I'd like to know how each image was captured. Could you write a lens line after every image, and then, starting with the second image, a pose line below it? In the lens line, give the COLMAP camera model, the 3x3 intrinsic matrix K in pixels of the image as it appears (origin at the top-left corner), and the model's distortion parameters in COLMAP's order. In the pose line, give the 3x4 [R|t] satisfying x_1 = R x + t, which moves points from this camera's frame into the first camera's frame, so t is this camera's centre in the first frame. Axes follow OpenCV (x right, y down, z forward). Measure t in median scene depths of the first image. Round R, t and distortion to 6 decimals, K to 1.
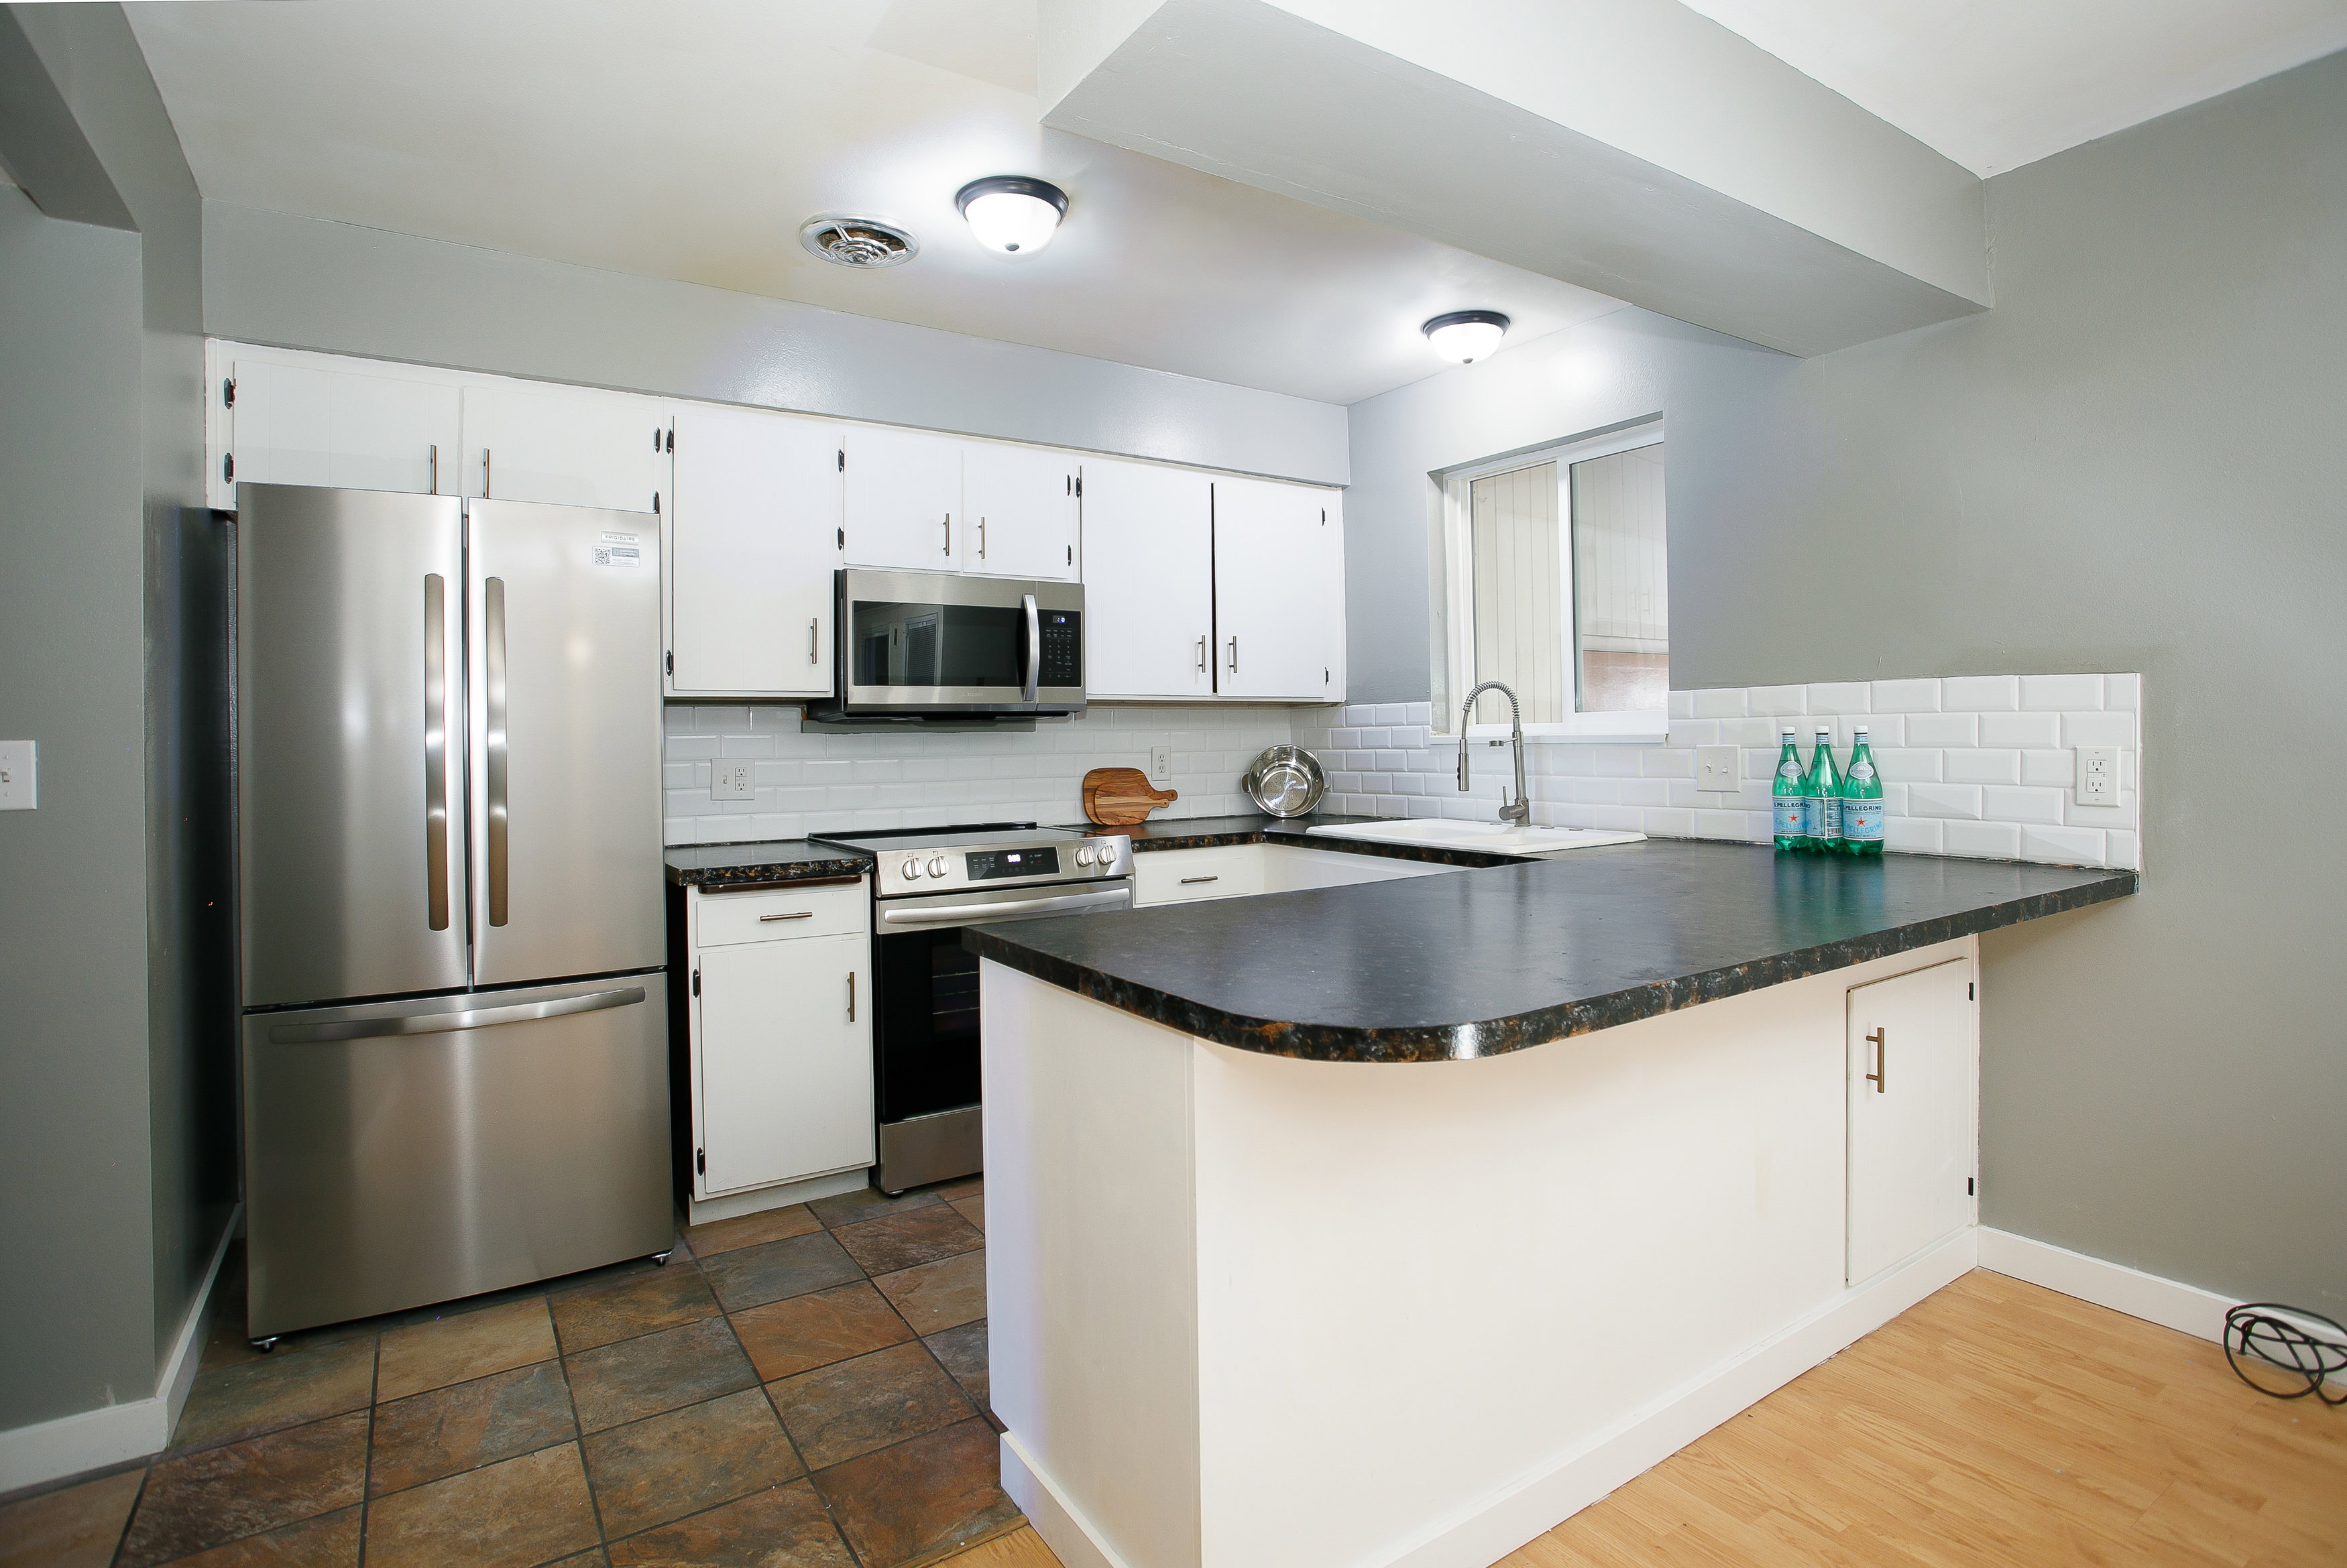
lens RADIAL K [[1155.5, 0, 1173.5], [0, 1155.5, 784.0], [0, 0, 1]] dist [-0.071389, 0.028422]
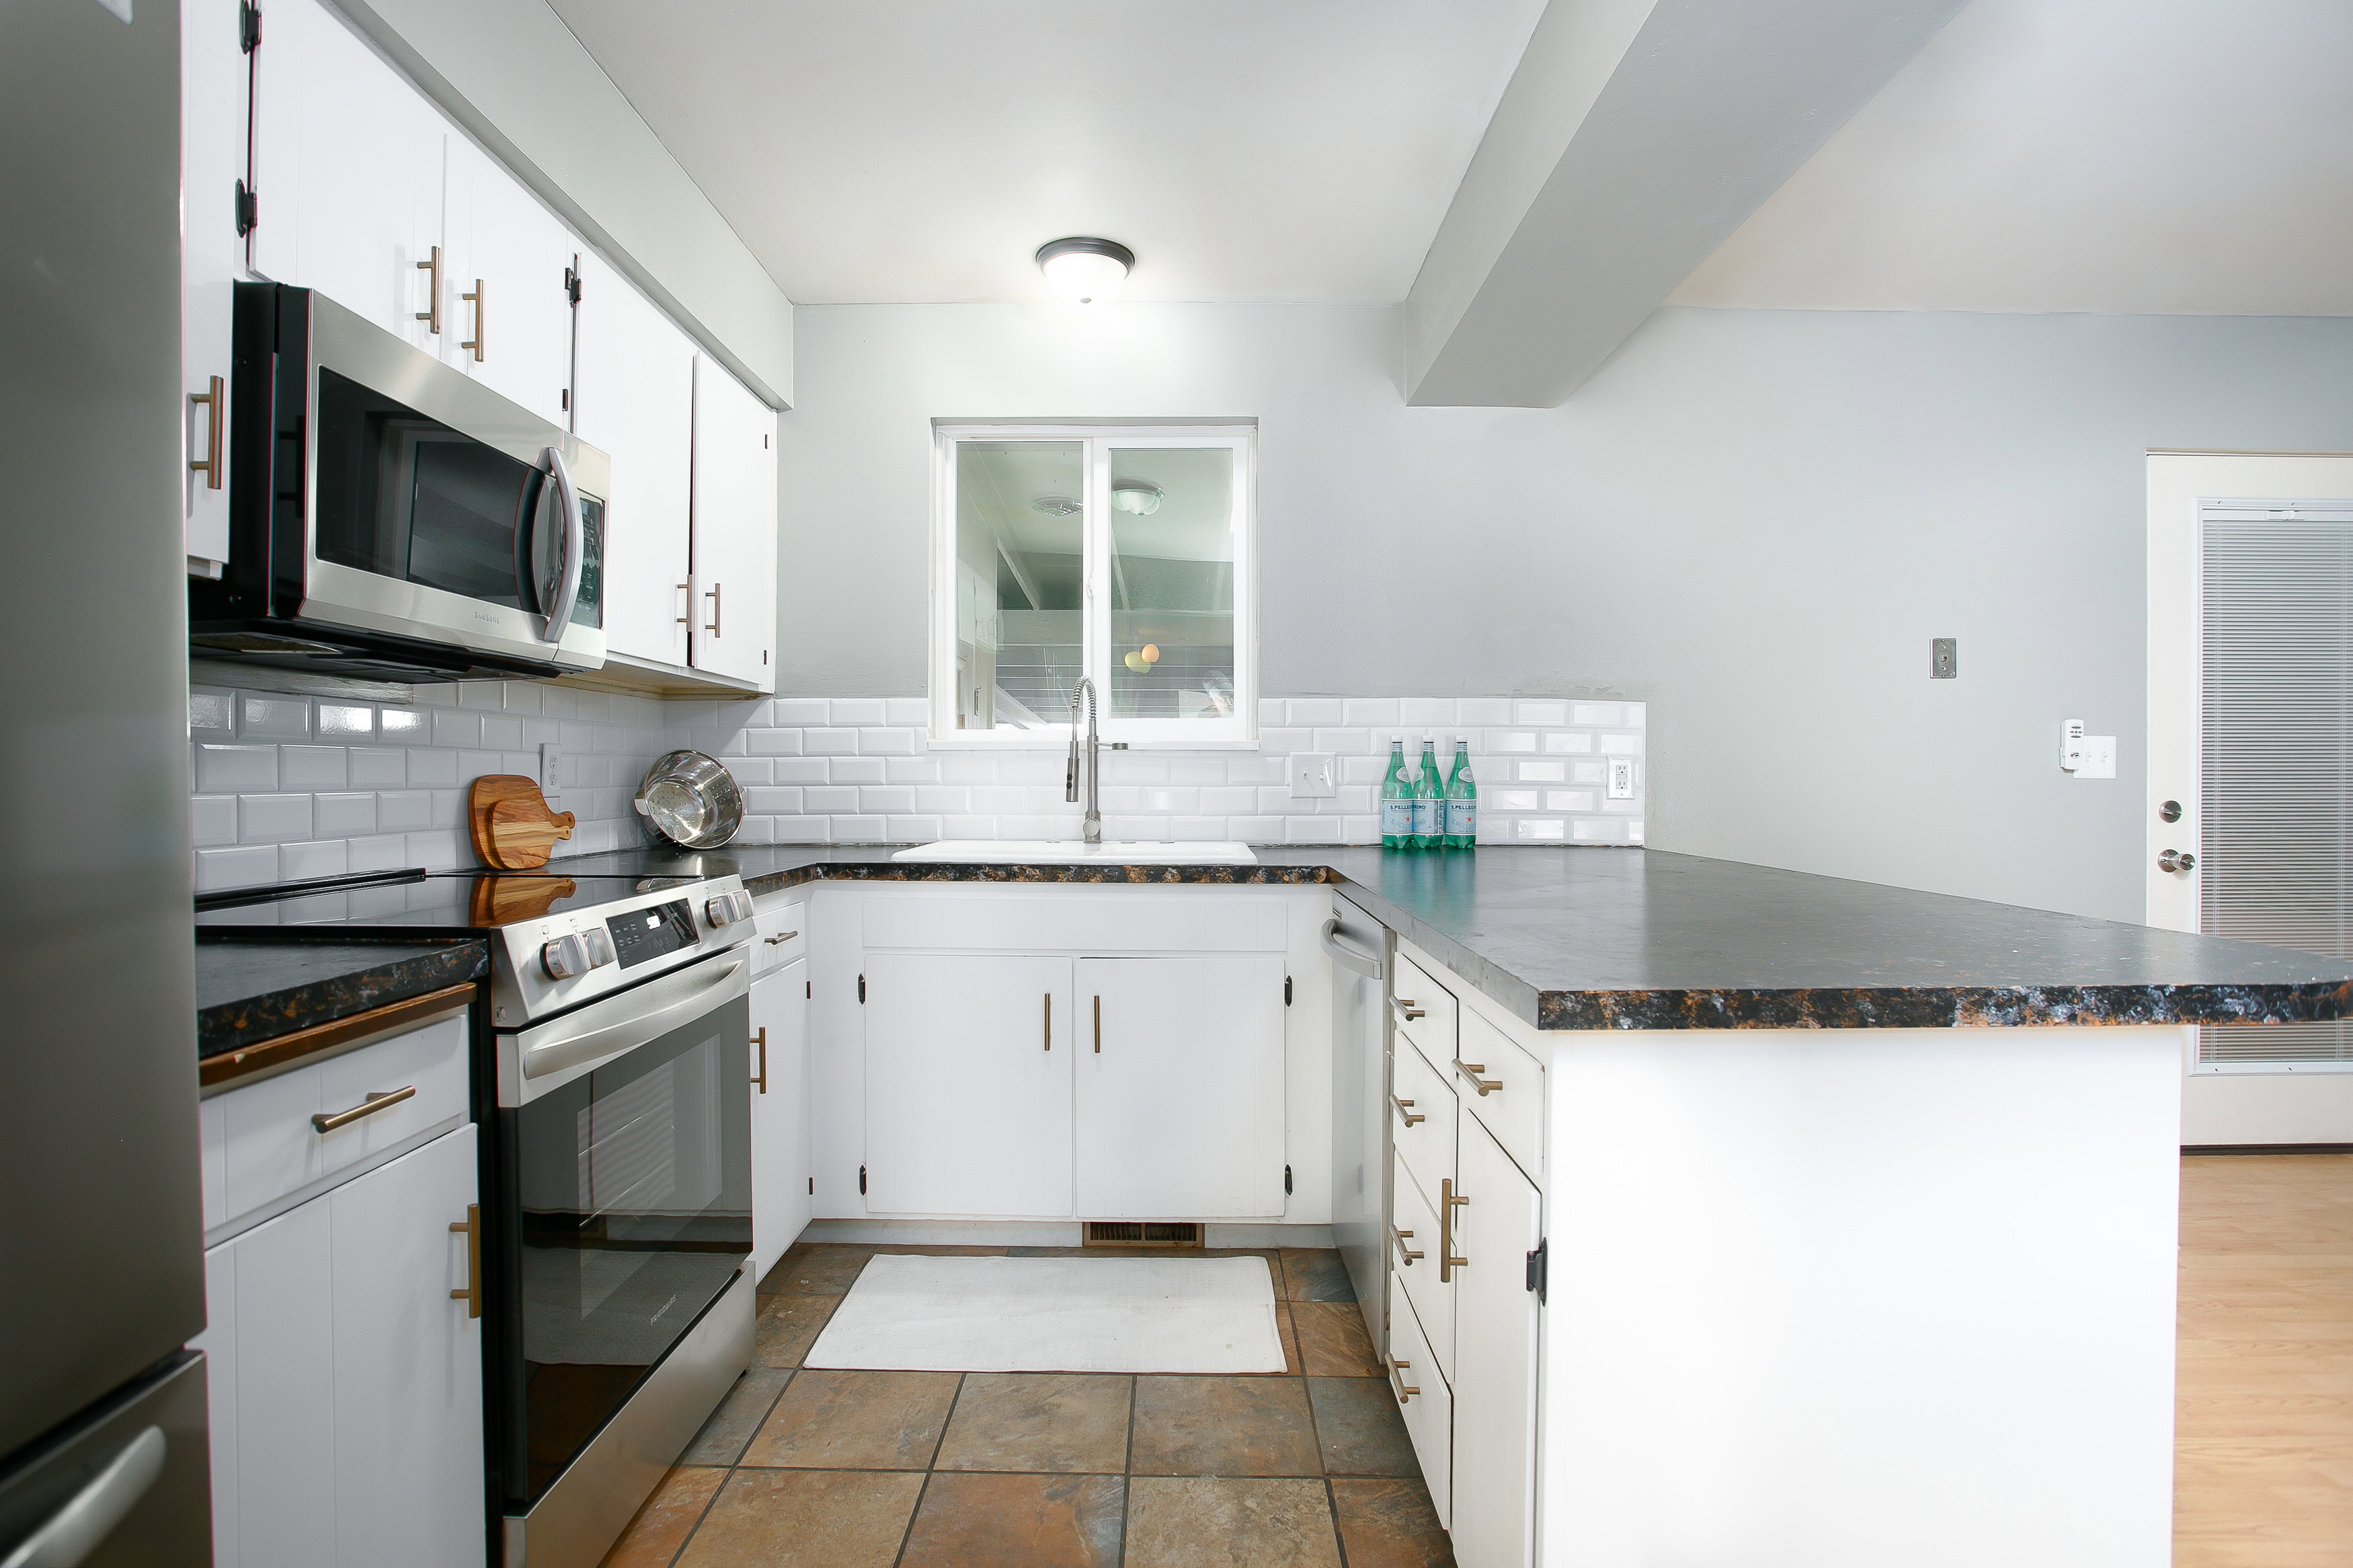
lens RADIAL K [[1158.5, 0, 1176.5], [0, 1158.5, 784.0], [0, 0, 1]] dist [-0.071389, 0.028422]
pose [[0.553047, 0.007282, 0.833118, -0.421050], [0.021747, 0.999495, -0.023172, 0.014610], [-0.832866, 0.030933, 0.552610, 0.447660]]
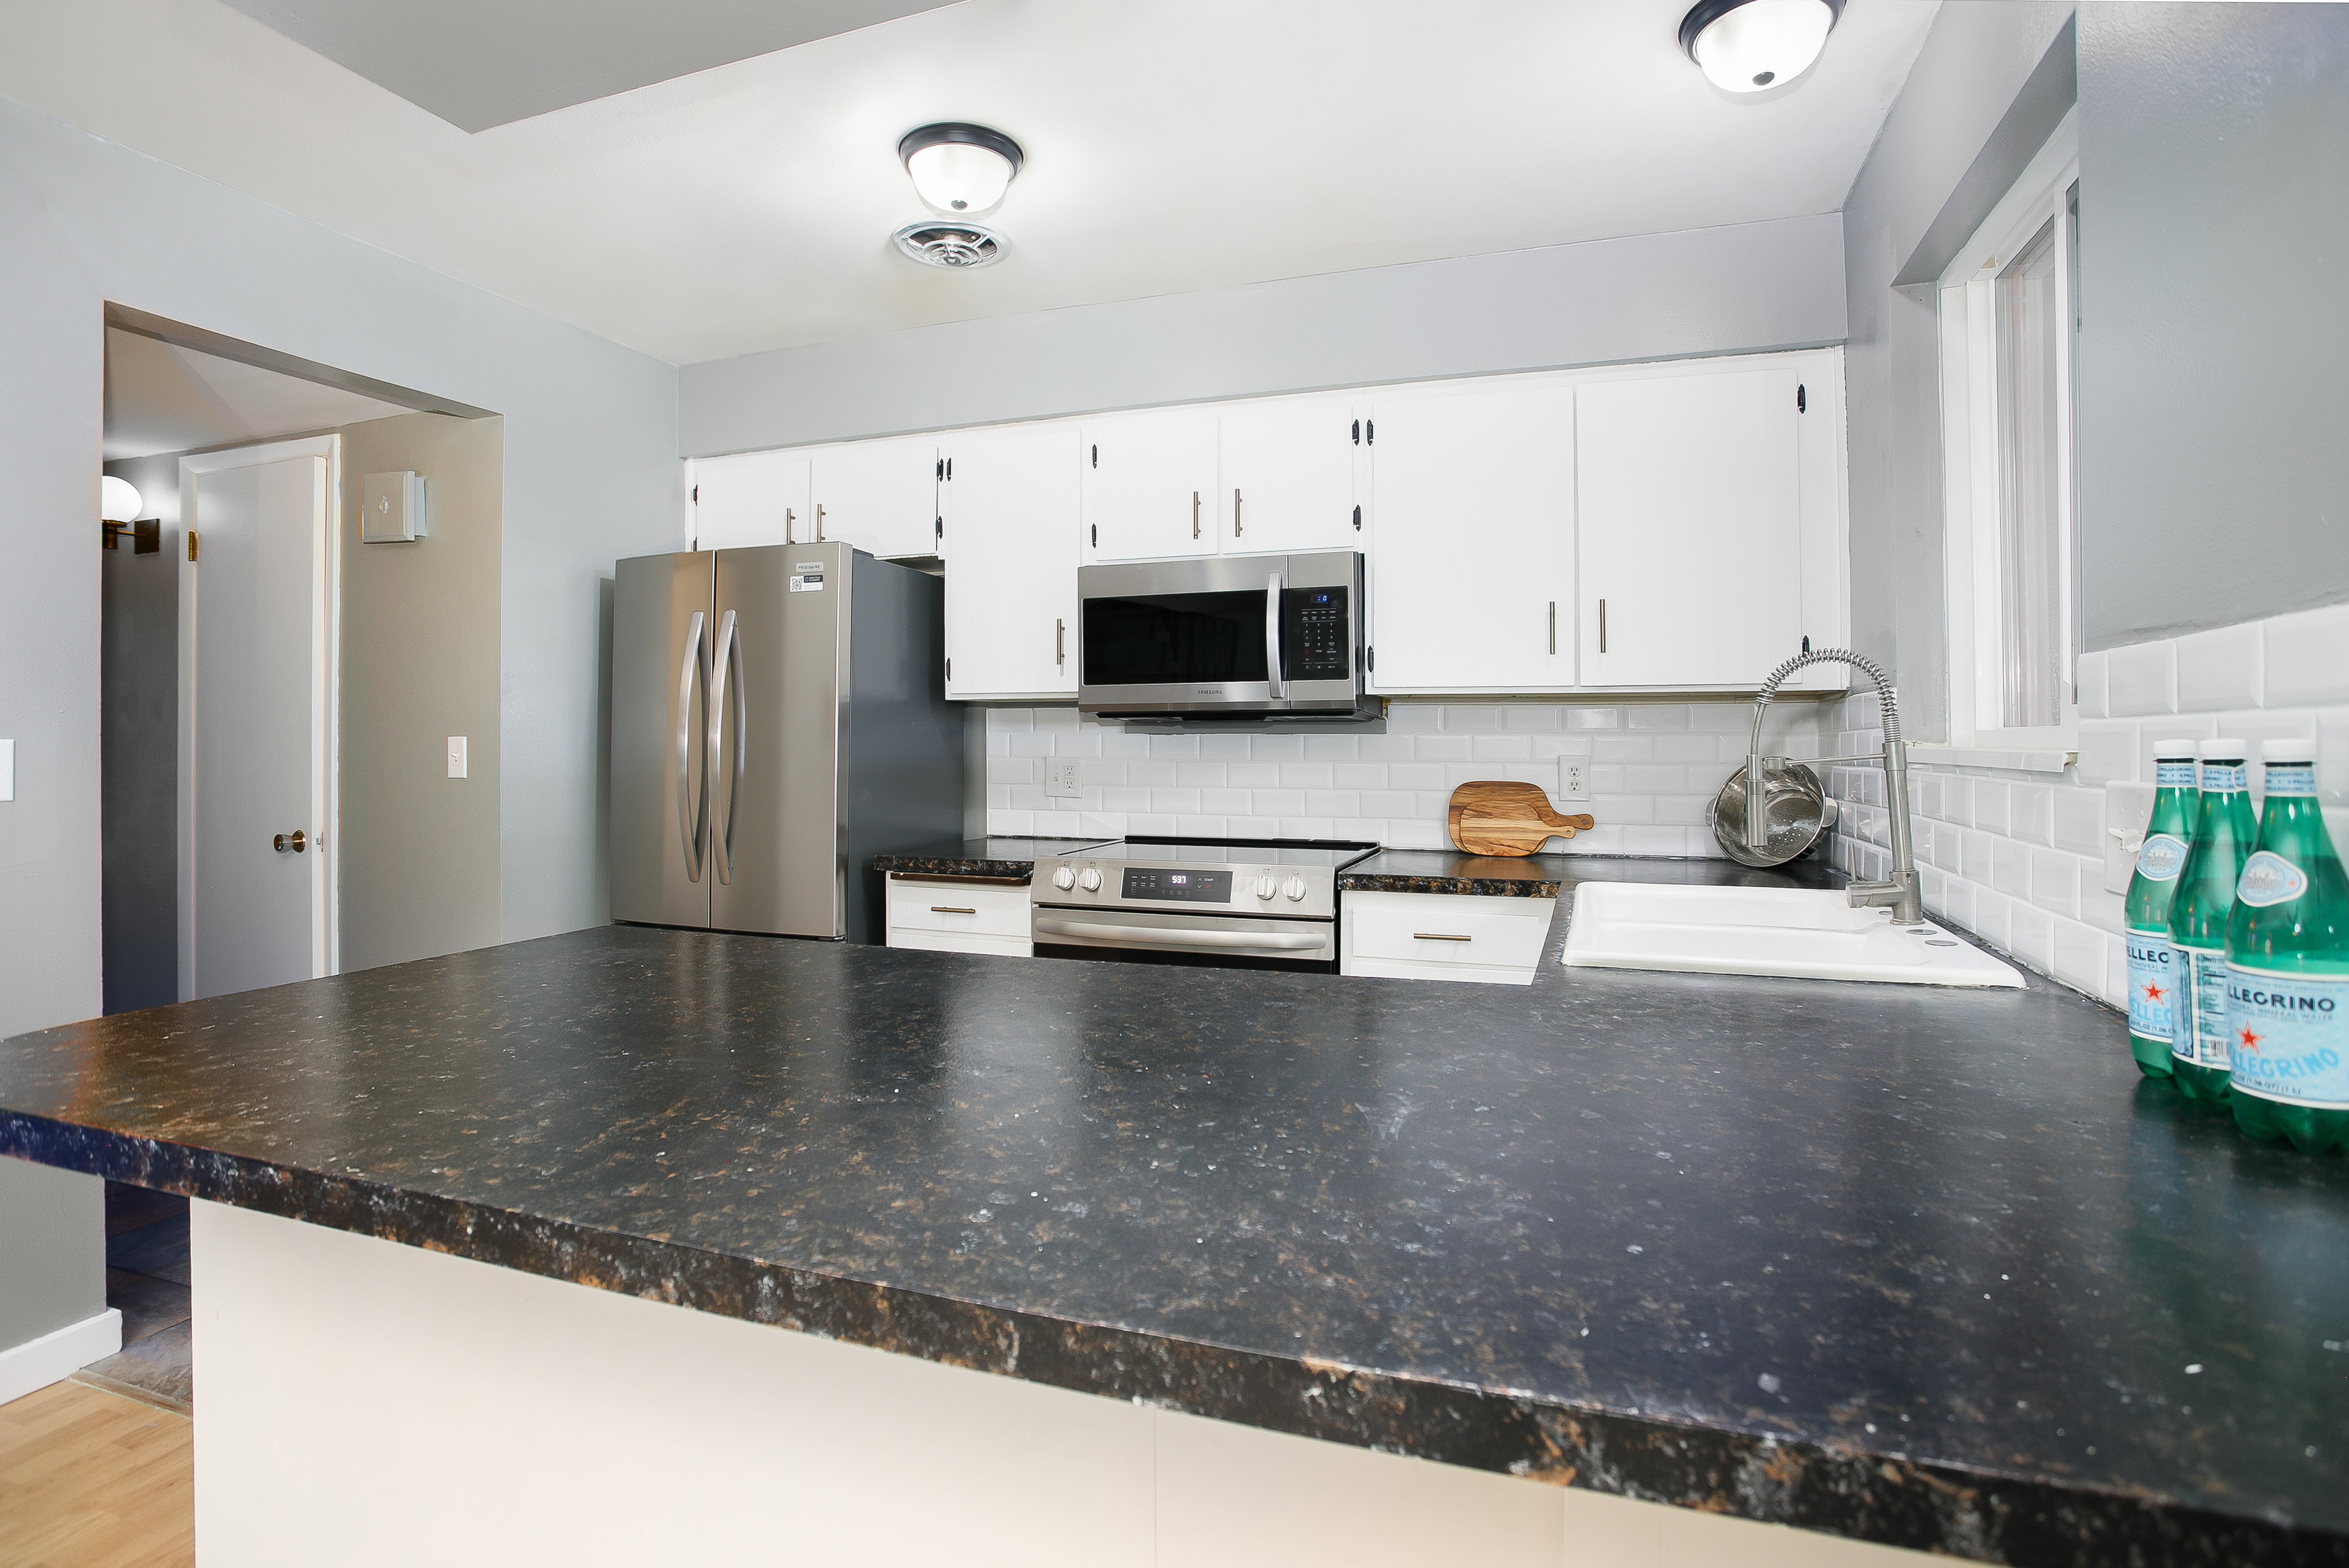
lens RADIAL K [[1156.5, 0, 1174.5], [0, 1156.5, 784.0], [0, 0, 1]] dist [-0.071389, 0.028422]
pose [[0.611349, 0.041977, -0.790247, 0.506777], [-0.039298, 0.998971, 0.022663, -0.025242], [0.790385, 0.017200, 0.612369, 0.426565]]
